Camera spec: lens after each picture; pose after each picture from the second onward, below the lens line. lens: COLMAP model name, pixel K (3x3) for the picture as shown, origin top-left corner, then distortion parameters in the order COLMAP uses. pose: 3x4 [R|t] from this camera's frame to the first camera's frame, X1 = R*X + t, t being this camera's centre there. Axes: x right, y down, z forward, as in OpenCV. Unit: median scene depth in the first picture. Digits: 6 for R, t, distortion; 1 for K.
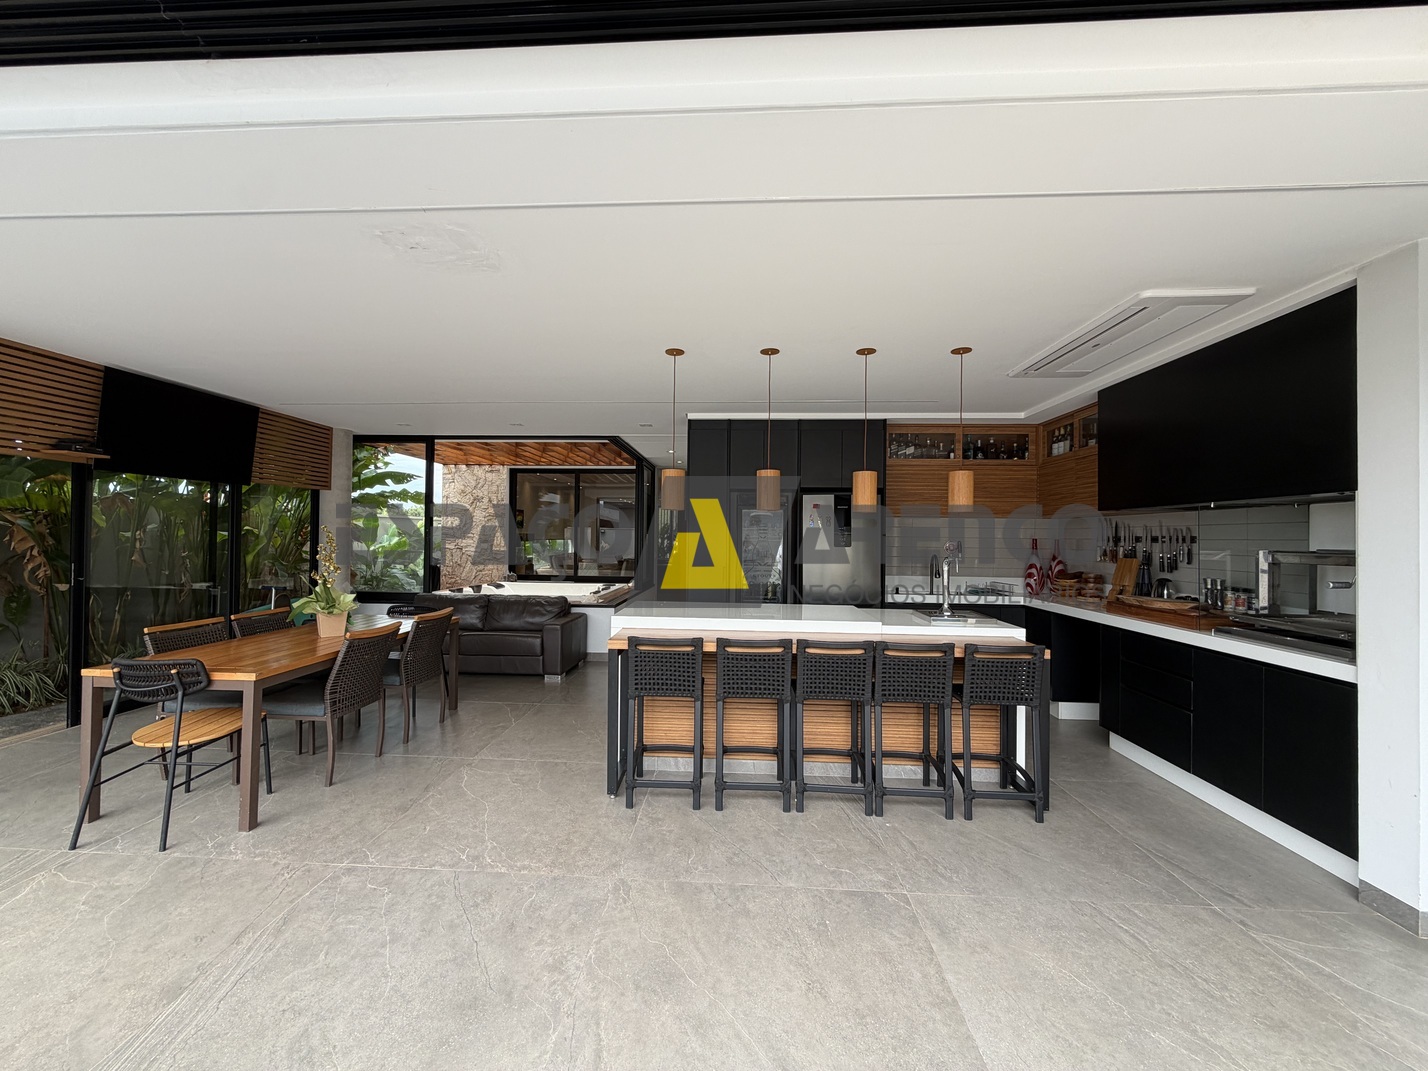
lens RADIAL K [[570.0, 0, 707.1], [0, 570.0, 533.2], [0, 0, 1]] dist [0.000721, -0.000027]
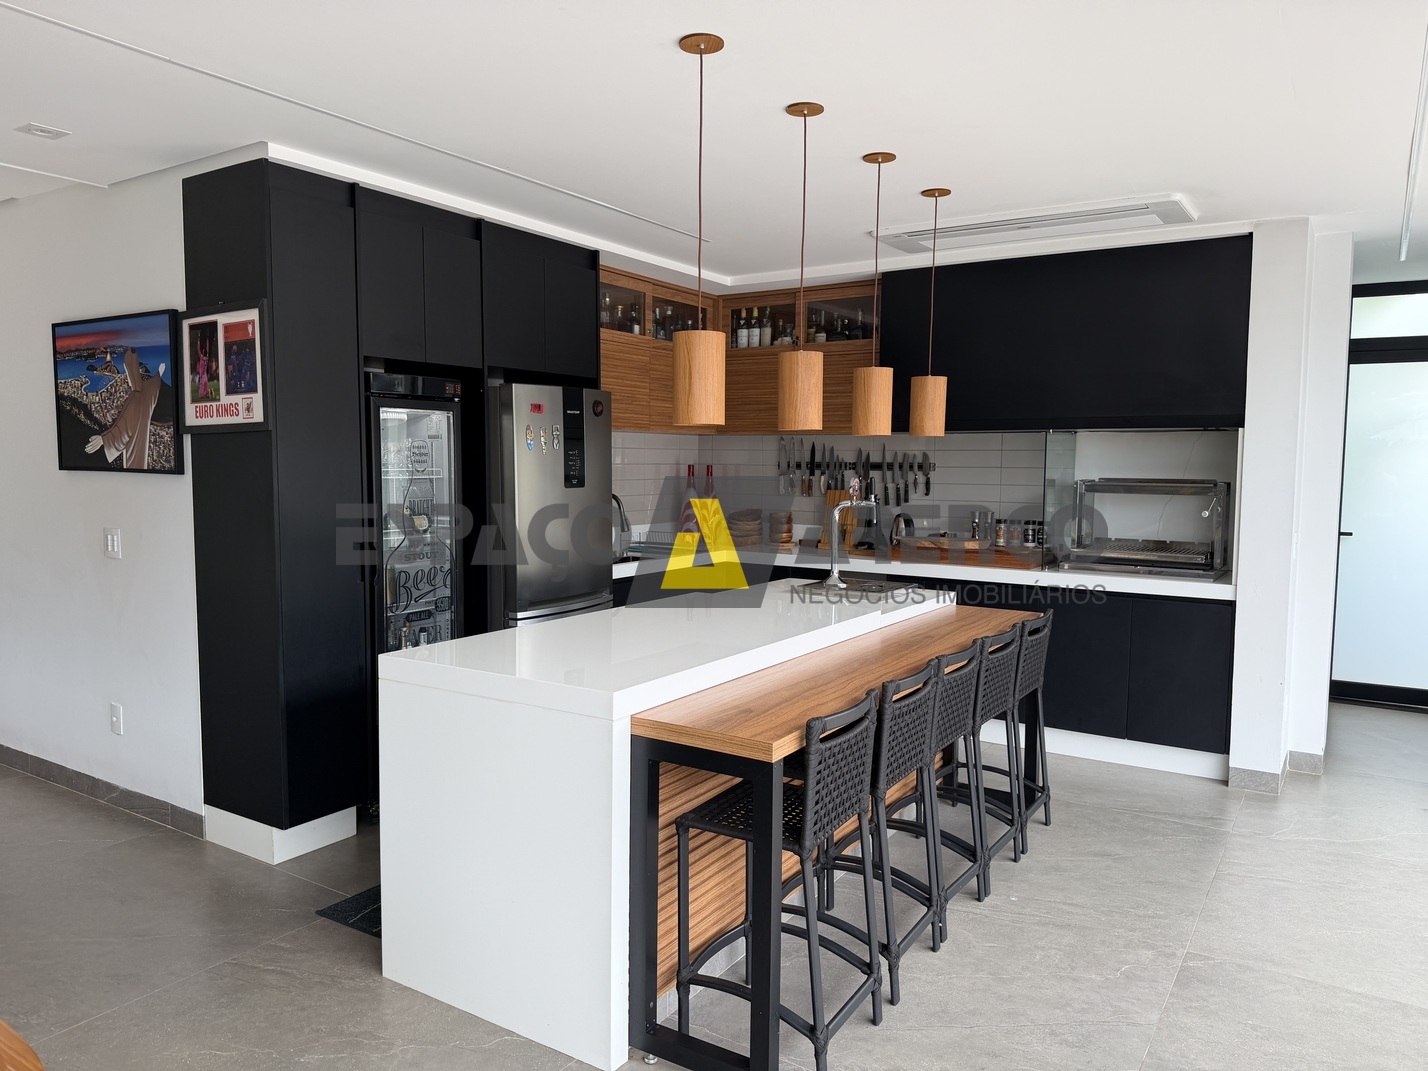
lens RADIAL K [[1000.4, 0, 714.0], [0, 1000.4, 535.5], [0, 0, 1]] dist [0.107558, -0.132292]
pose [[0.490834, -0.077343, 0.867813, -0.683031], [-0.009185, 0.995537, 0.093922, -0.026810], [-0.871205, -0.054070, 0.487933, 0.566256]]
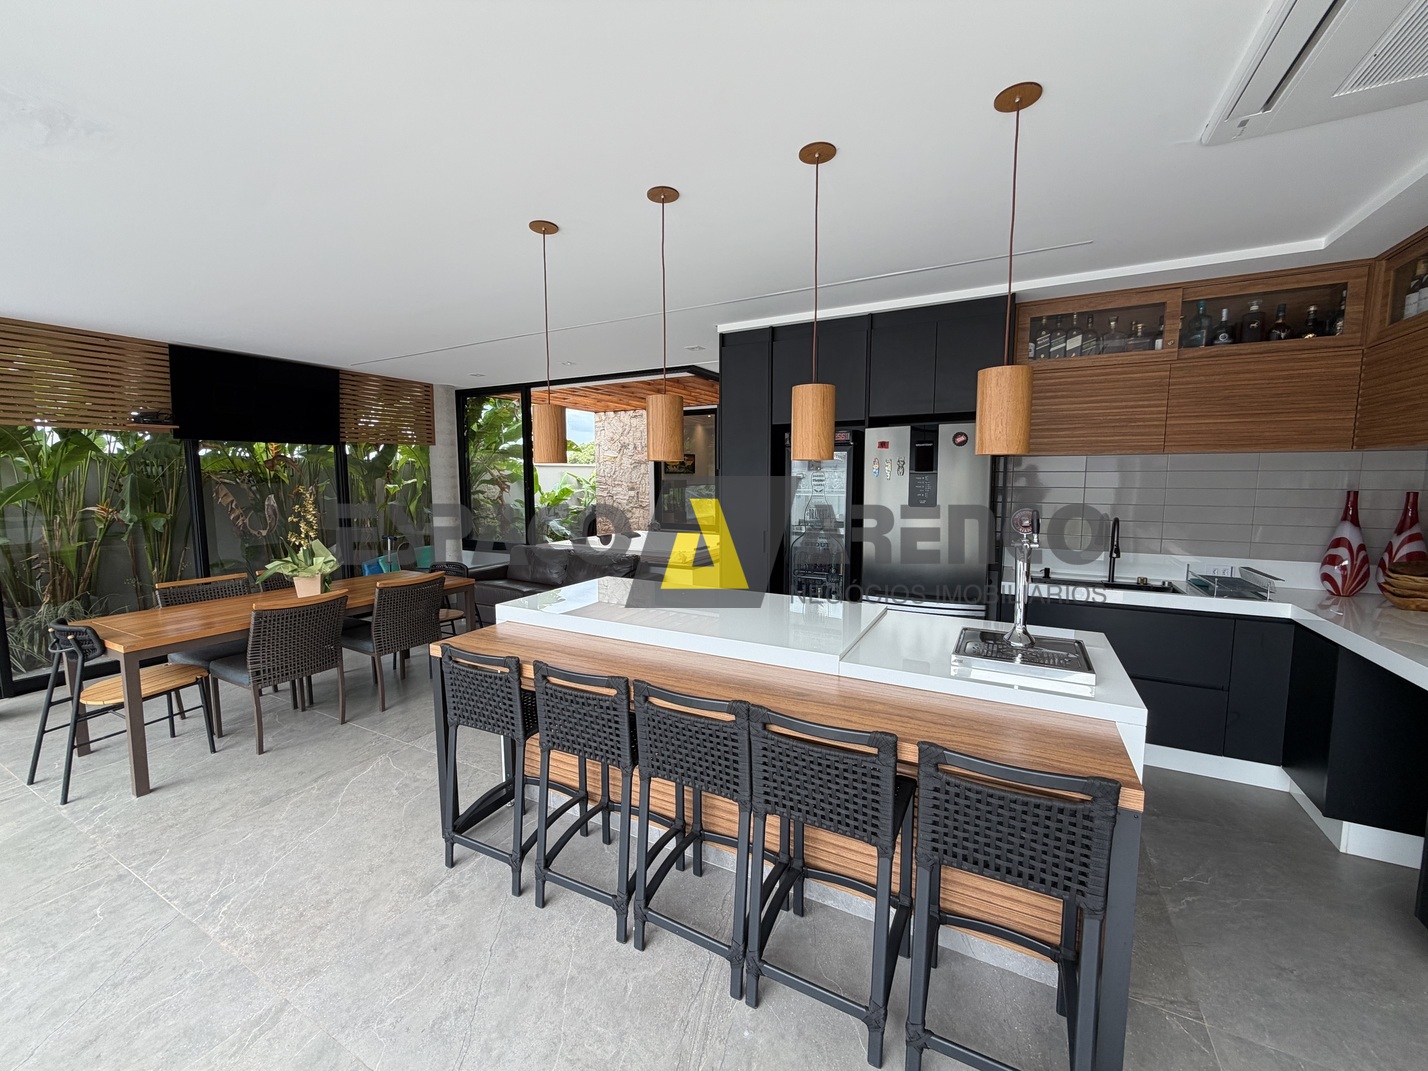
lens RADIAL K [[570.0, 0, 707.1], [0, 570.0, 533.2], [0, 0, 1]] dist [0.000721, -0.000027]
pose [[0.906210, 0.027780, -0.421915, 0.385130], [0.017281, 0.994572, 0.102603, -0.022351], [0.422475, -0.100271, 0.900811, 0.409328]]
